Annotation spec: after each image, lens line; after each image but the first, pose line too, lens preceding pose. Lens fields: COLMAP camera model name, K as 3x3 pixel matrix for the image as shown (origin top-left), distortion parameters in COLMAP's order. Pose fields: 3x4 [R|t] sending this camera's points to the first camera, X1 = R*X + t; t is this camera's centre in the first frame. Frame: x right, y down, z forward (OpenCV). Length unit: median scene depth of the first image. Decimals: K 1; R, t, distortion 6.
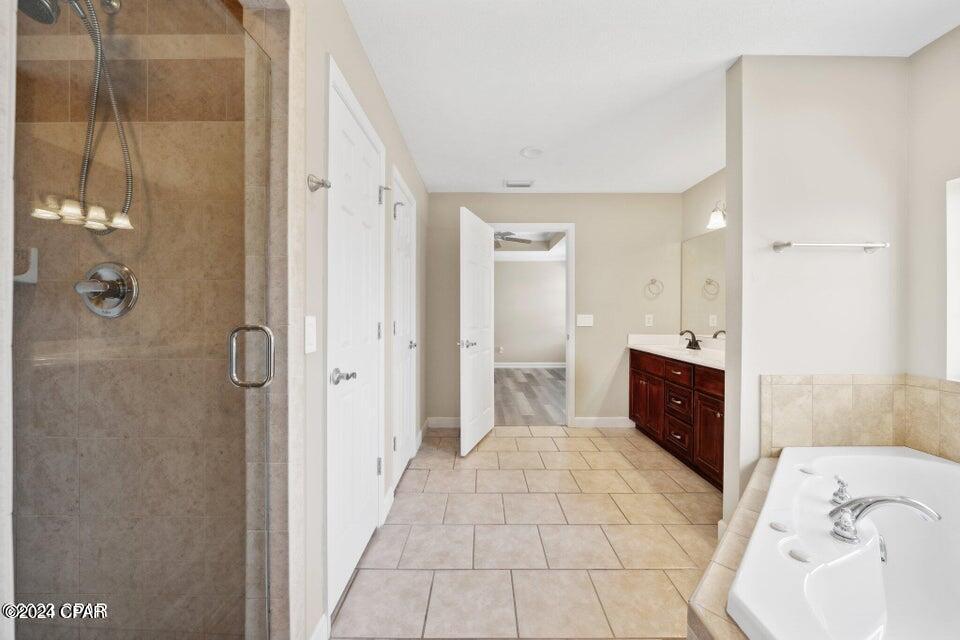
lens RADIAL K [[366.1, 0, 481.7], [0, 366.1, 314.4], [0, 0, 1]] dist [-0.000097, -0.000004]
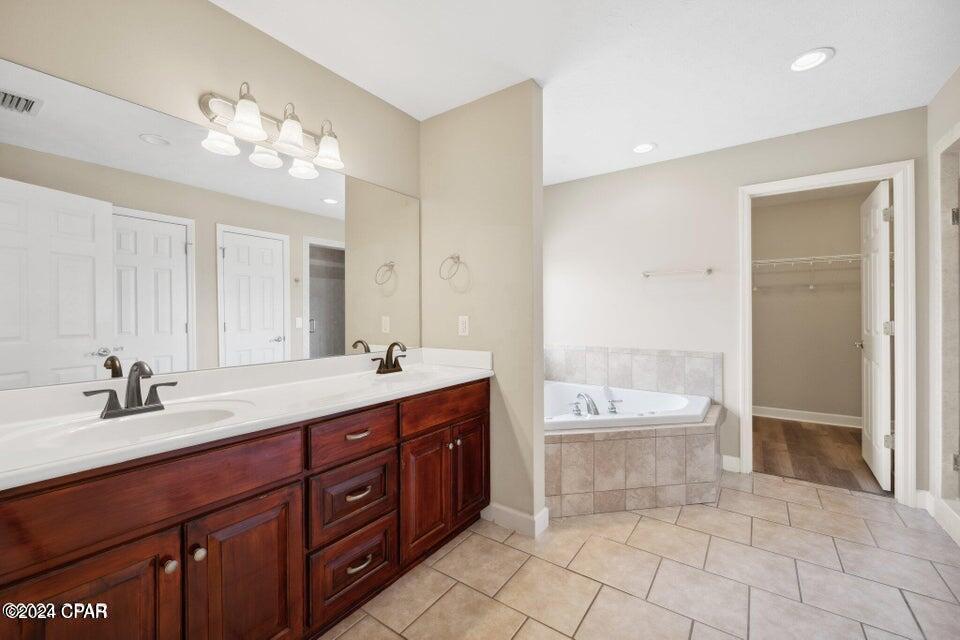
lens RADIAL K [[386.9, 0, 485.0], [0, 386.9, 314.3], [0, 0, 1]] dist [0.001162, -0.000689]
pose [[-0.826425, 0.001947, 0.563044, 0.124471], [0.006805, 0.999956, 0.006532, -0.000632], [-0.563006, 0.009229, -0.826401, 1.468985]]
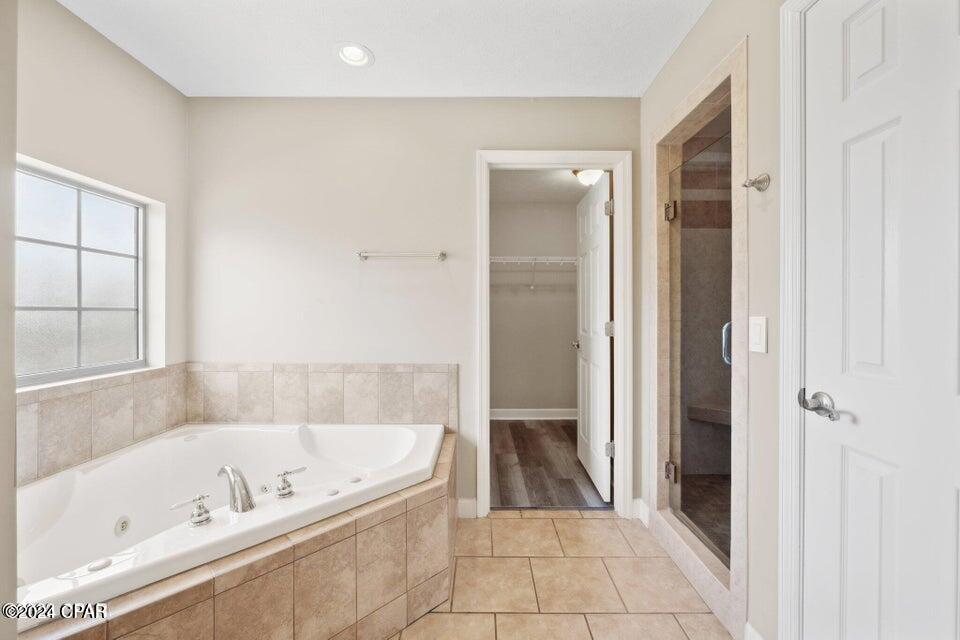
lens RADIAL K [[386.9, 0, 480.6], [0, 386.9, 313.8], [0, 0, 1]] dist [0.001162, -0.000689]
pose [[-0.999942, -0.000739, -0.010719, 0.146675], [-0.000851, 0.999945, 0.010461, 0.002064], [0.010711, 0.010470, -0.999888, 1.015316]]
